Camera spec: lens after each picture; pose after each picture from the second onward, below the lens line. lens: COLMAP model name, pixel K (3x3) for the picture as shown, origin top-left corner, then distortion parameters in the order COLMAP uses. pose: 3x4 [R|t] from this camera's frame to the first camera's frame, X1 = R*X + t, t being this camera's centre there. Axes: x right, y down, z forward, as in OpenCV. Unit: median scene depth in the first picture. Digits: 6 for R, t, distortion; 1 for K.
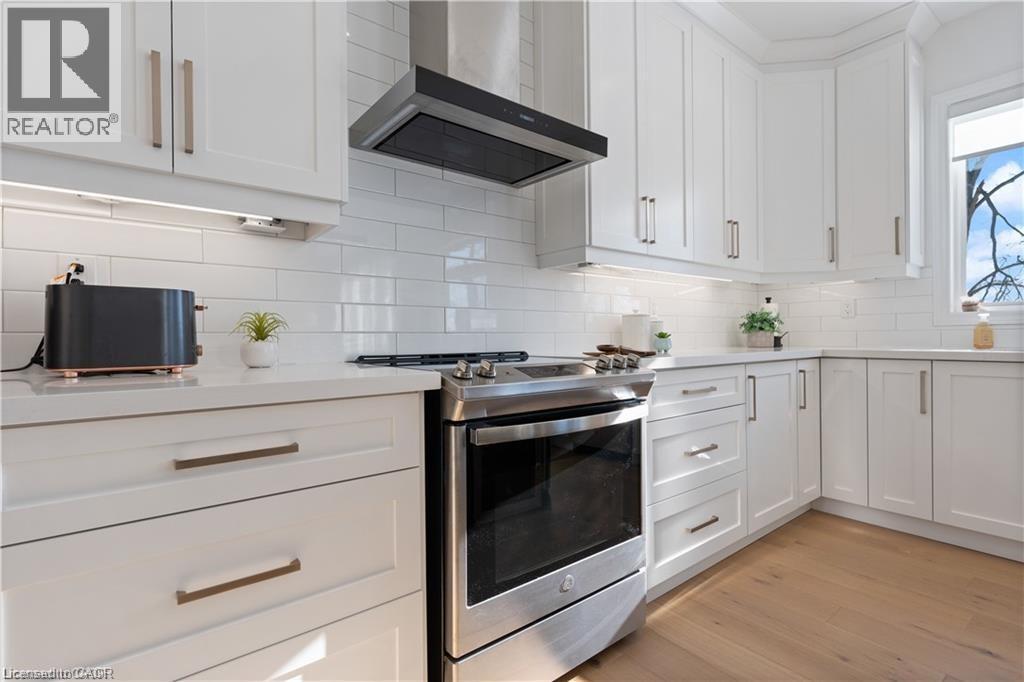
lens RADIAL K [[490.4, 0, 512.0], [0, 490.4, 341.0], [0, 0, 1]] dist [-0.001853, -0.000494]
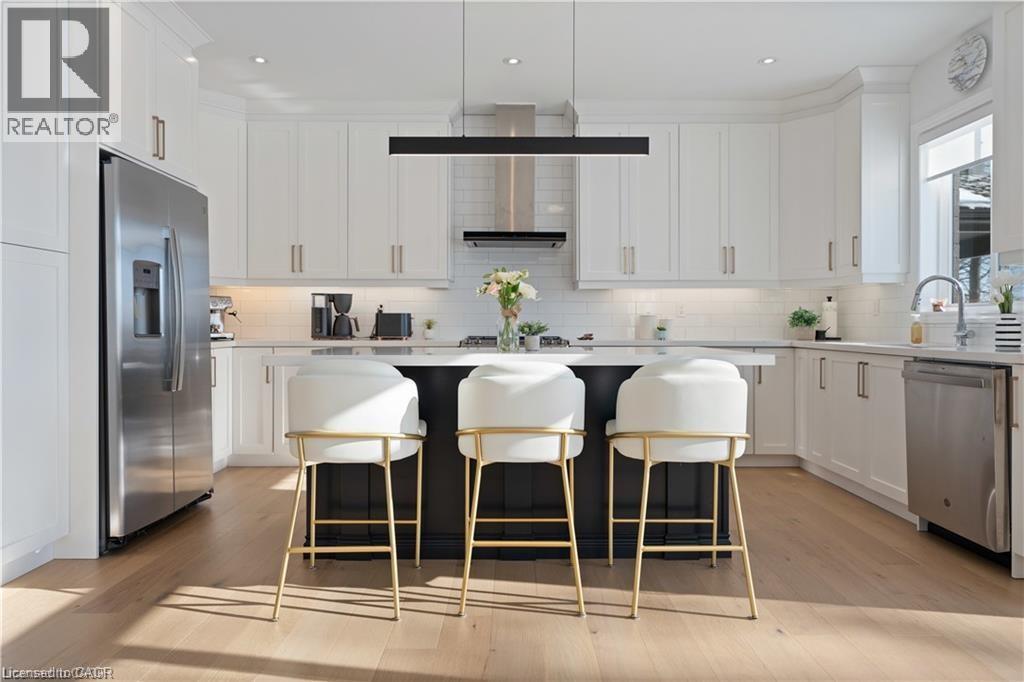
lens RADIAL K [[554.2, 0, 512.0], [0, 554.2, 341.0], [0, 0, 1]] dist [-0.002733, -0.000749]
pose [[0.780203, 0.033061, -0.624652, 1.051229], [-0.012163, 0.999215, 0.037693, -0.034507], [0.625408, -0.021810, 0.779993, -0.676068]]
